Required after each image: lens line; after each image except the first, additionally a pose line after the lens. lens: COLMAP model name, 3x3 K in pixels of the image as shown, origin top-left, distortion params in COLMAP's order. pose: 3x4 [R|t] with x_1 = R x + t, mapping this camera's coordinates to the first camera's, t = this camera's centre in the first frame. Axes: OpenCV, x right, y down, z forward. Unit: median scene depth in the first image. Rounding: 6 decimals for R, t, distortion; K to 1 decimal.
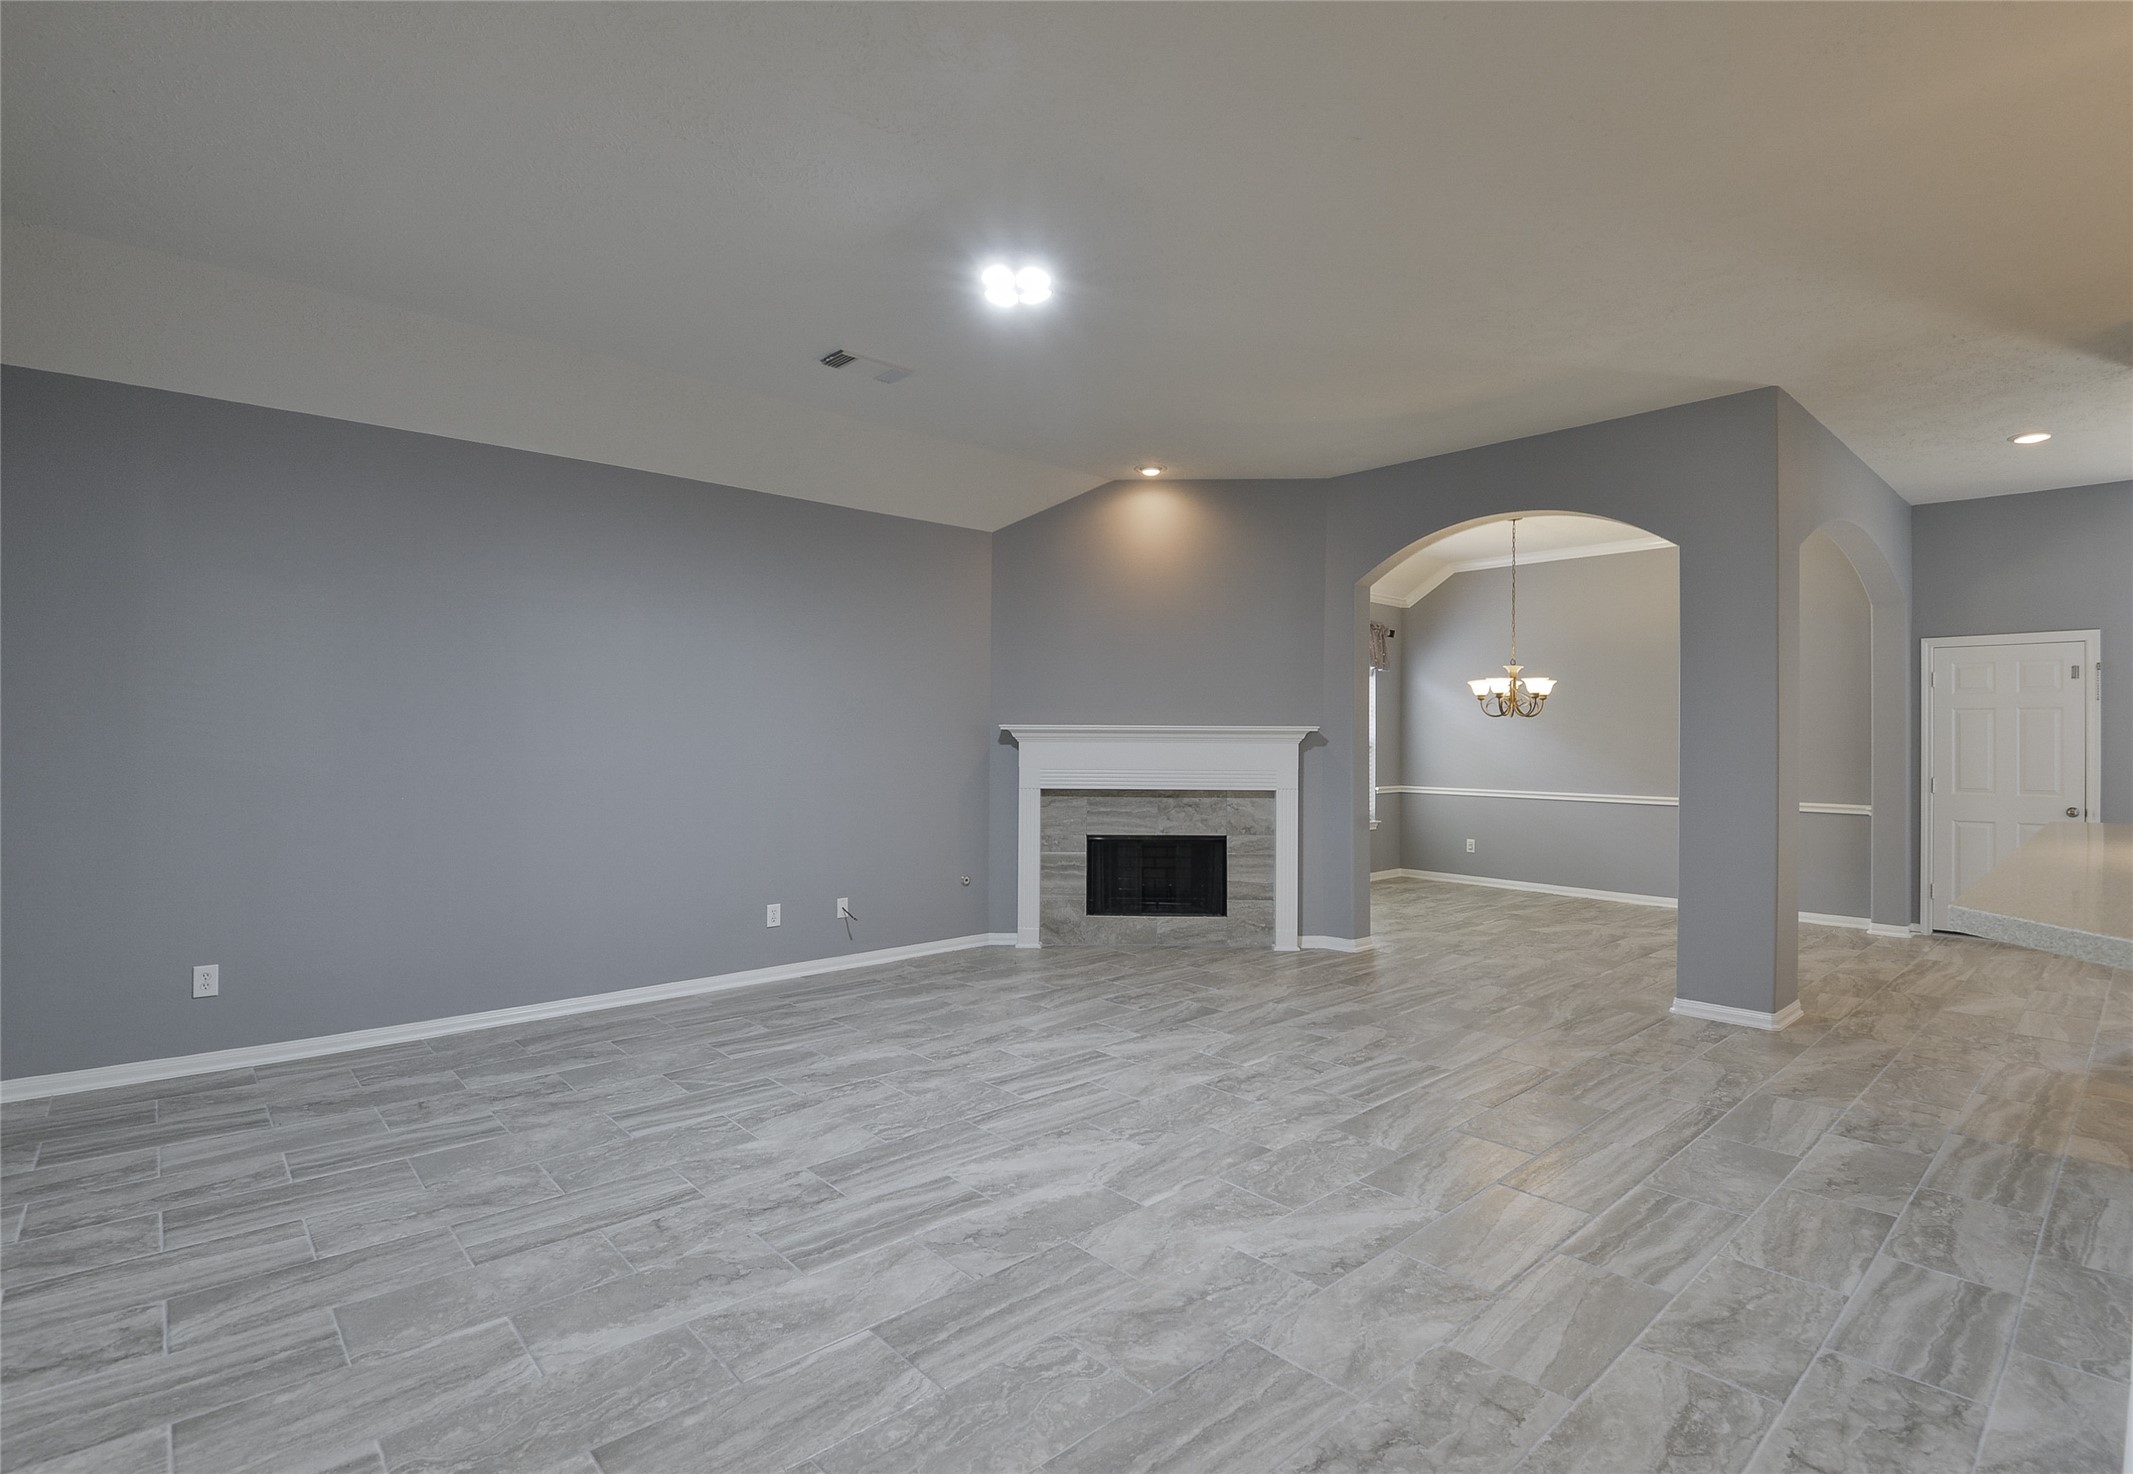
lens RADIAL K [[1024.0, 0, 1079.6], [0, 1024.0, 736.4], [0, 0, 1]] dist [-0.006014, -0.007164]
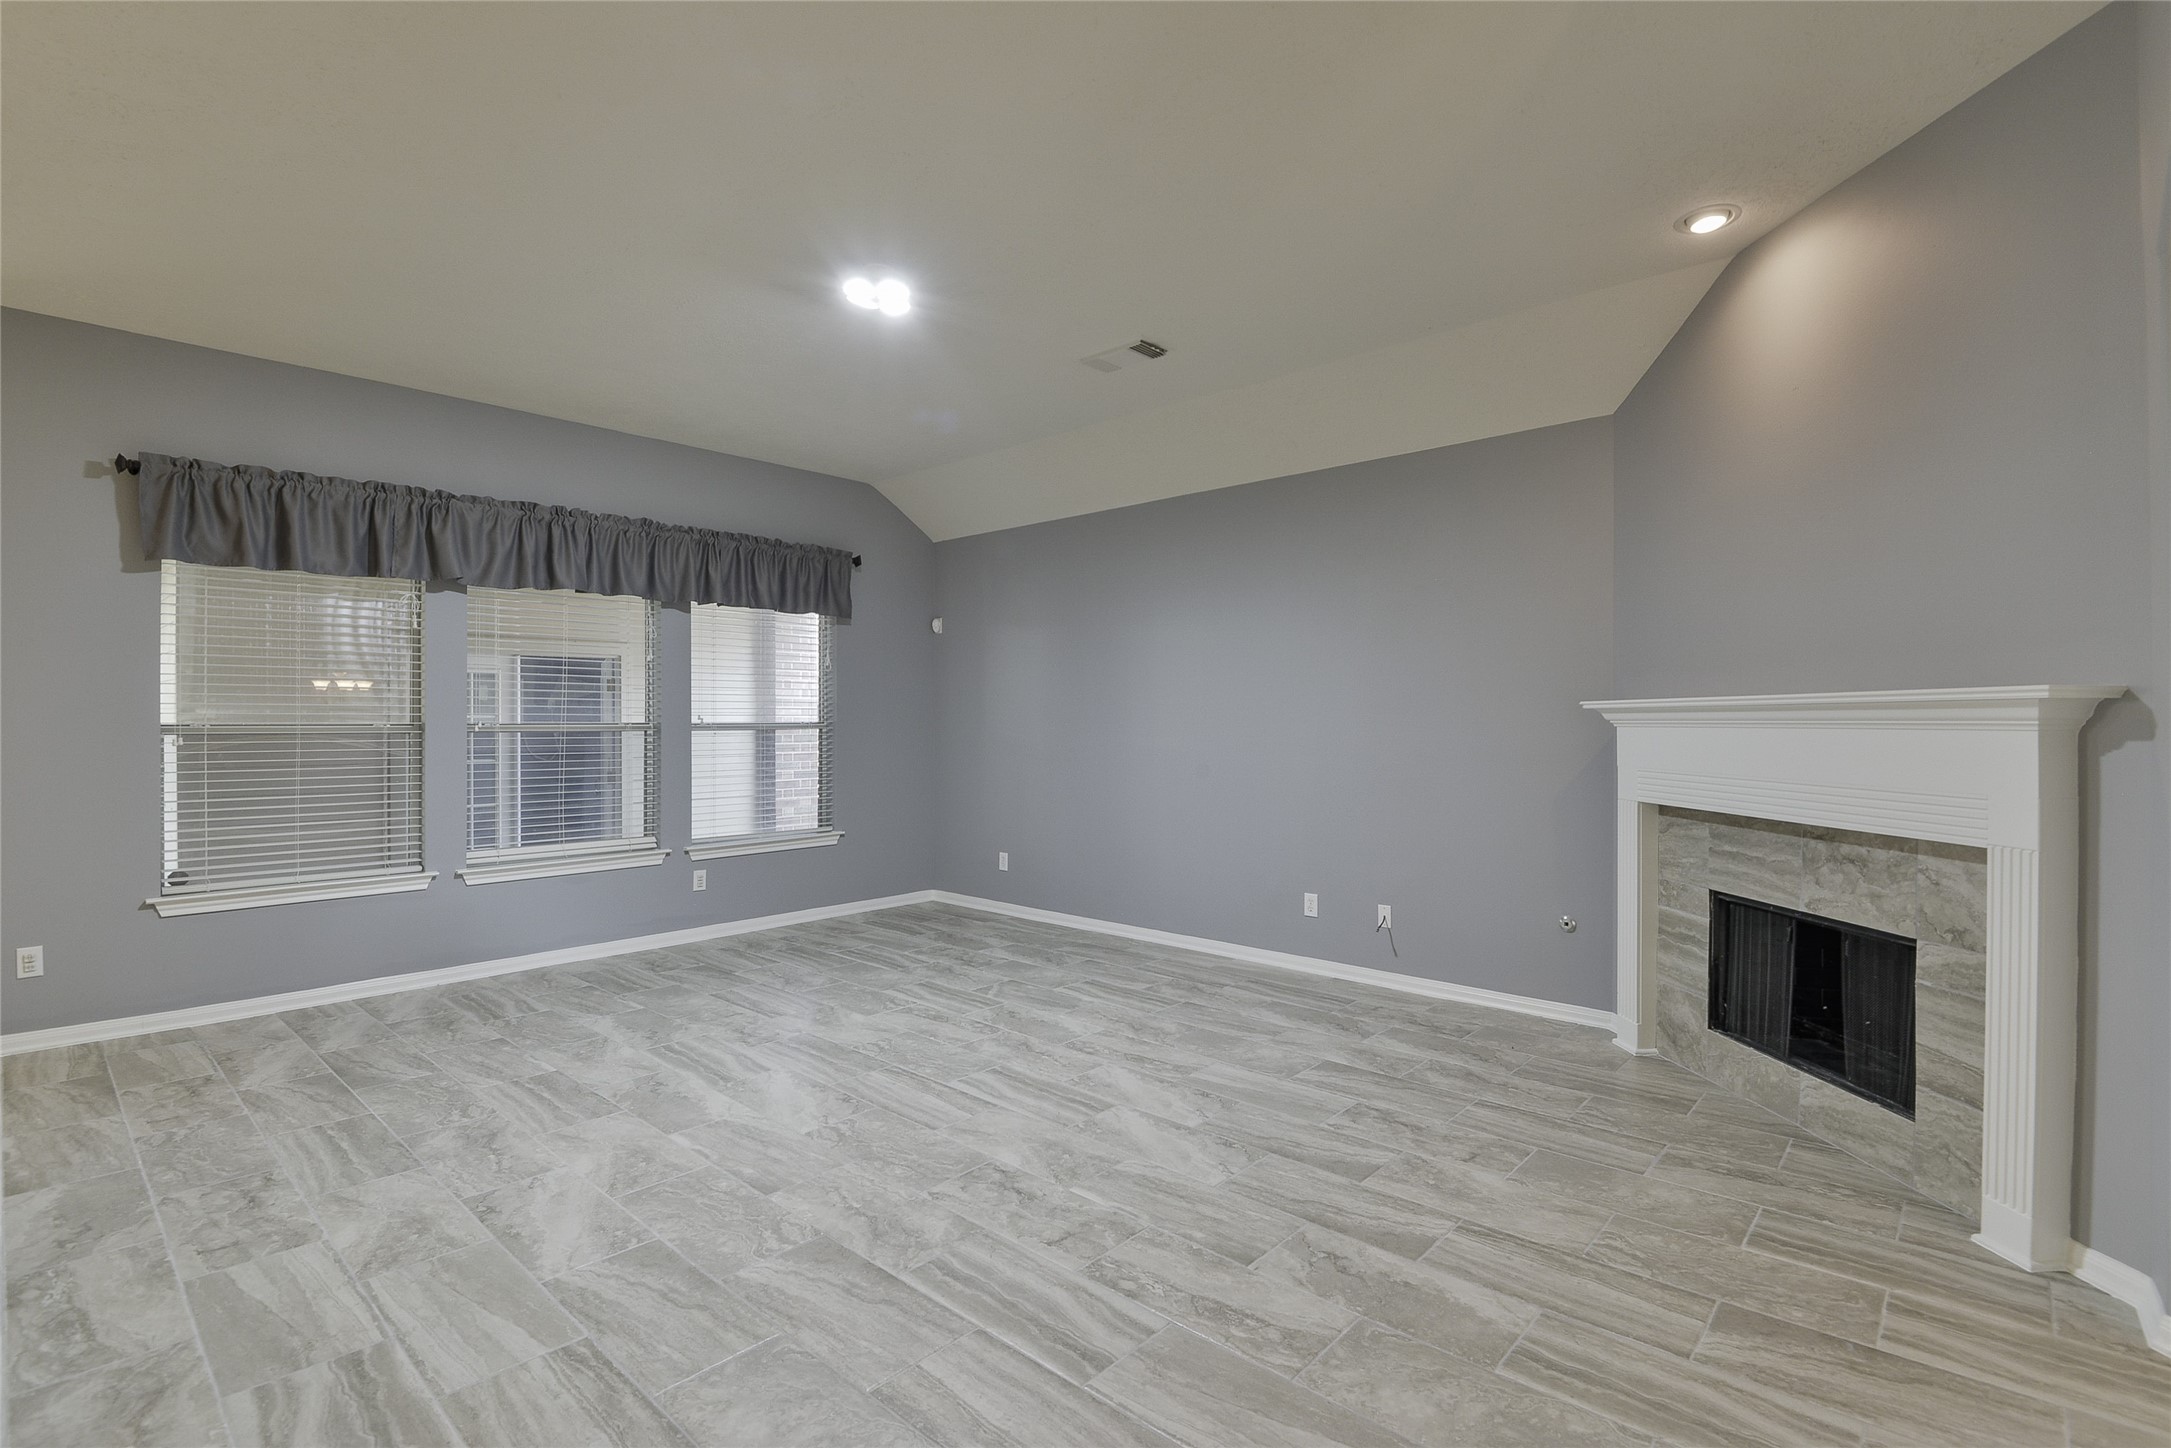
lens RADIAL K [[1007.3, 0, 1100.2], [0, 1007.3, 722.9], [0, 0, 1]] dist [-0.015411, -0.003223]
pose [[0.101461, 0.000359, -0.994839, 0.725345], [0.001026, 0.999999, 0.000466, 0.003011], [0.994839, -0.001068, 0.101461, 0.816179]]
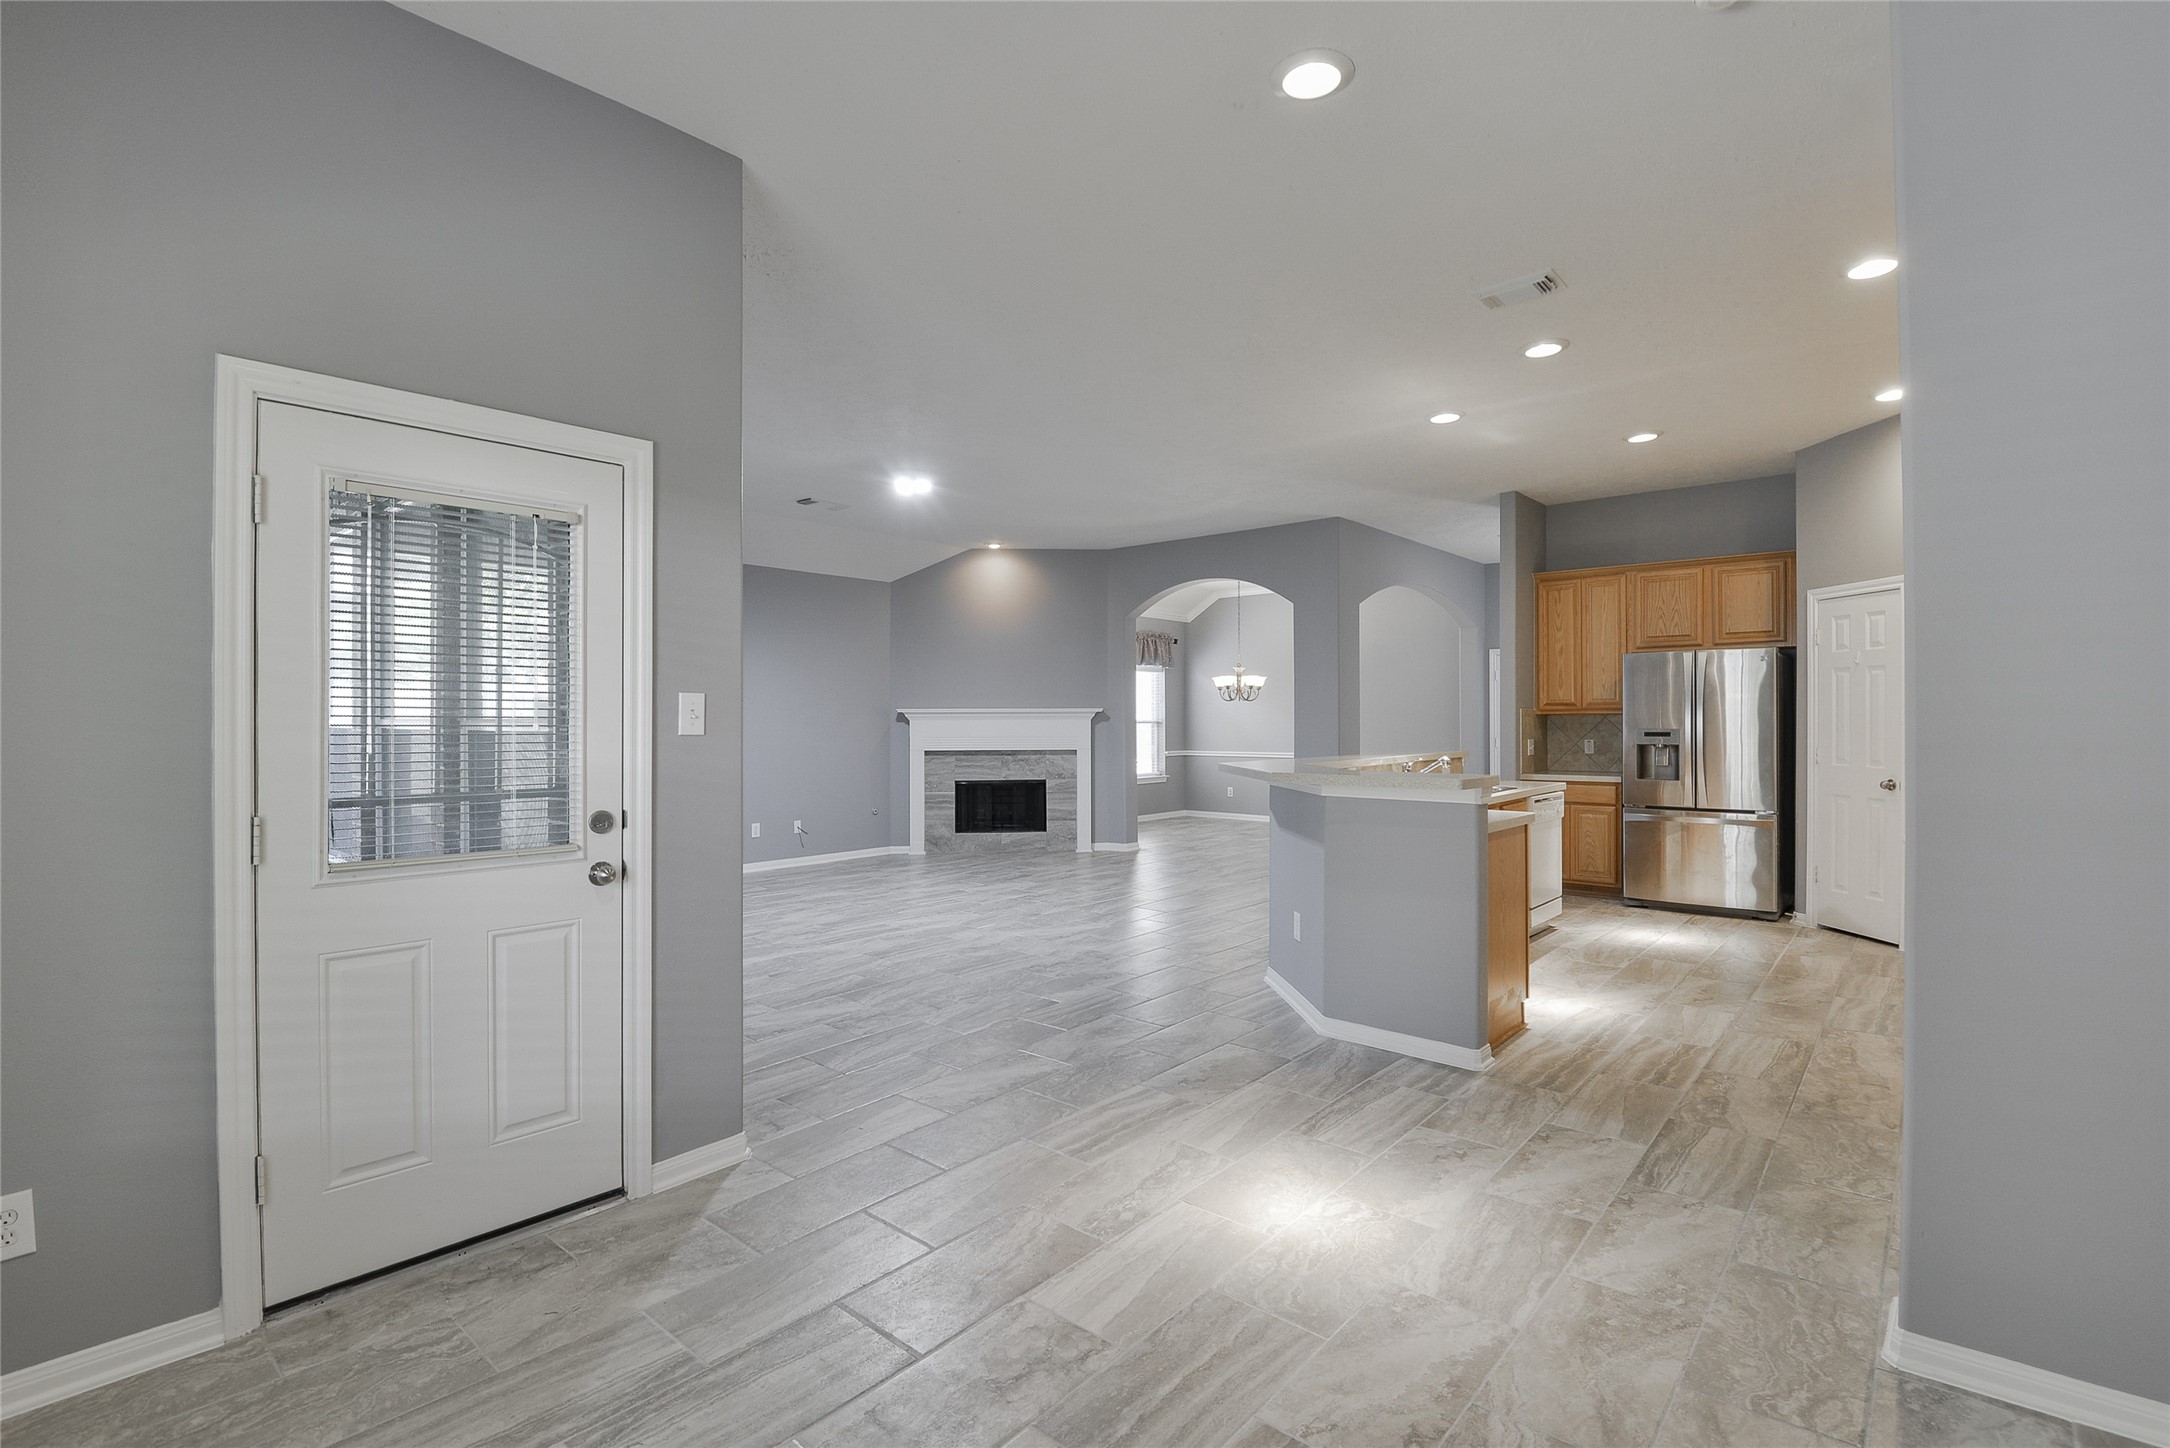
lens RADIAL K [[1006.8, 0, 1064.0], [0, 1006.8, 719.6], [0, 0, 1]] dist [-0.015411, -0.003223]
pose [[0.994193, -0.008082, 0.107308, 0.011341], [0.008042, 0.999967, 0.000805, 0.007309], [-0.107311, 0.000063, 0.994226, -0.692942]]
